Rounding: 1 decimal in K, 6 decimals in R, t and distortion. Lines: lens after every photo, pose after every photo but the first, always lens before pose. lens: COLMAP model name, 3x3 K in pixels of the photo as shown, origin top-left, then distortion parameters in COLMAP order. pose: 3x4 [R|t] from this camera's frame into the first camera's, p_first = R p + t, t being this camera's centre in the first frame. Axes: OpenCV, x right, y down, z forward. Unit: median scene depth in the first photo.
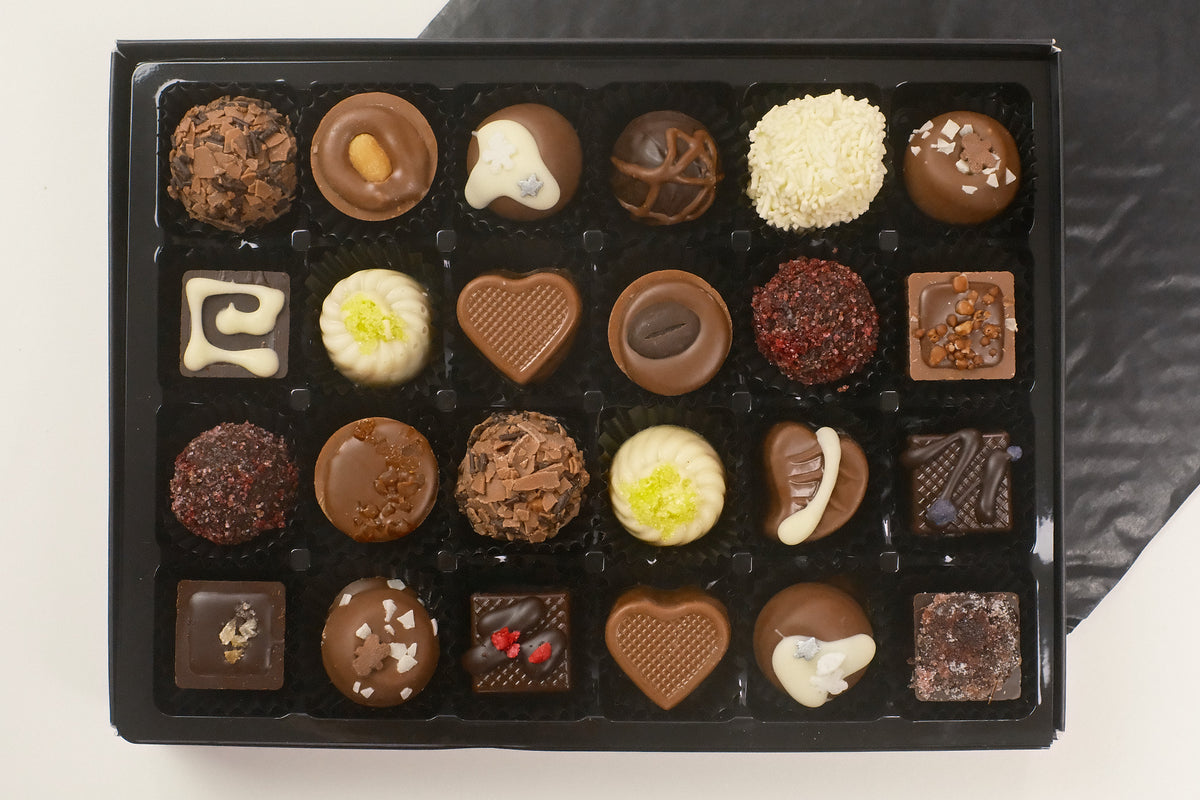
lens RADIAL K [[2057.8, 0, 639.7], [0, 2057.8, 465.7], [0, 0, 1]] dist [-0.137533, 0.202956]
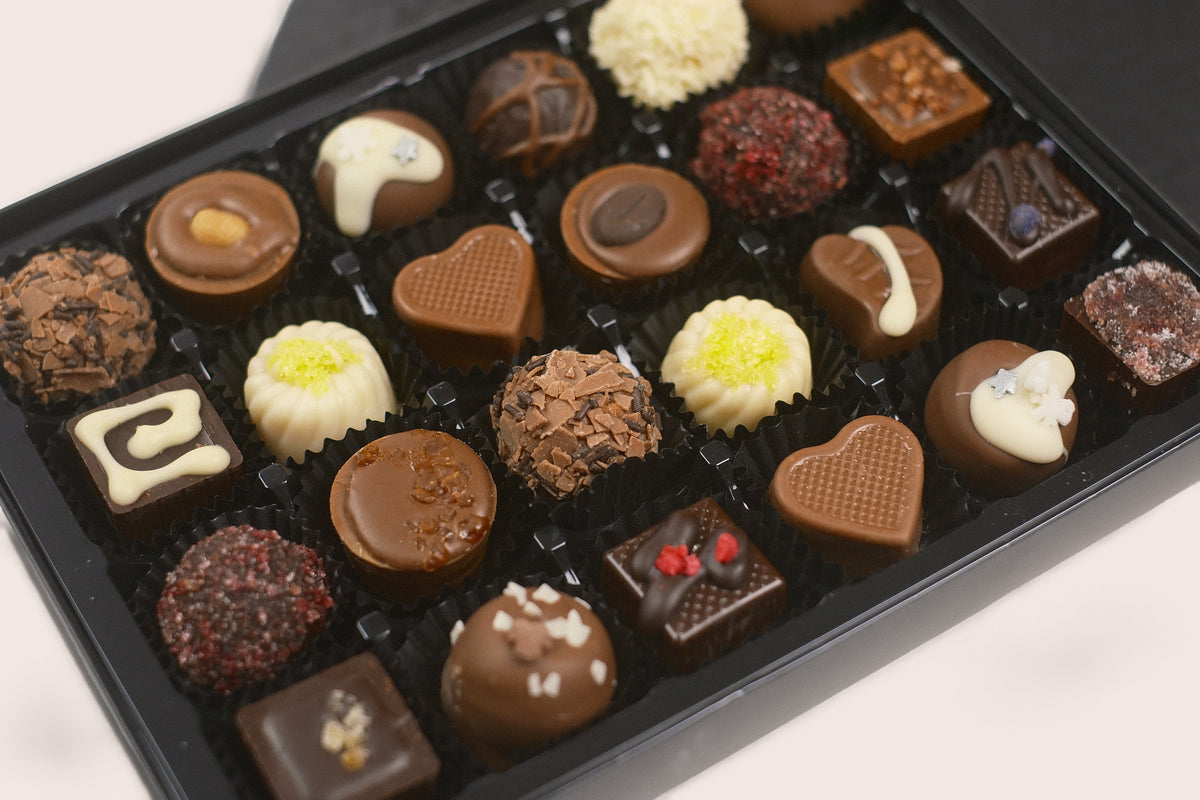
lens RADIAL K [[2057.8, 0, 639.7], [0, 2057.8, 465.7], [0, 0, 1]] dist [-0.137533, 0.202956]
pose [[0.839906, -0.427738, 0.334062, -0.306861], [0.542678, 0.670512, -0.505880, 0.426939], [-0.007609, 0.606180, 0.795291, 0.396109]]
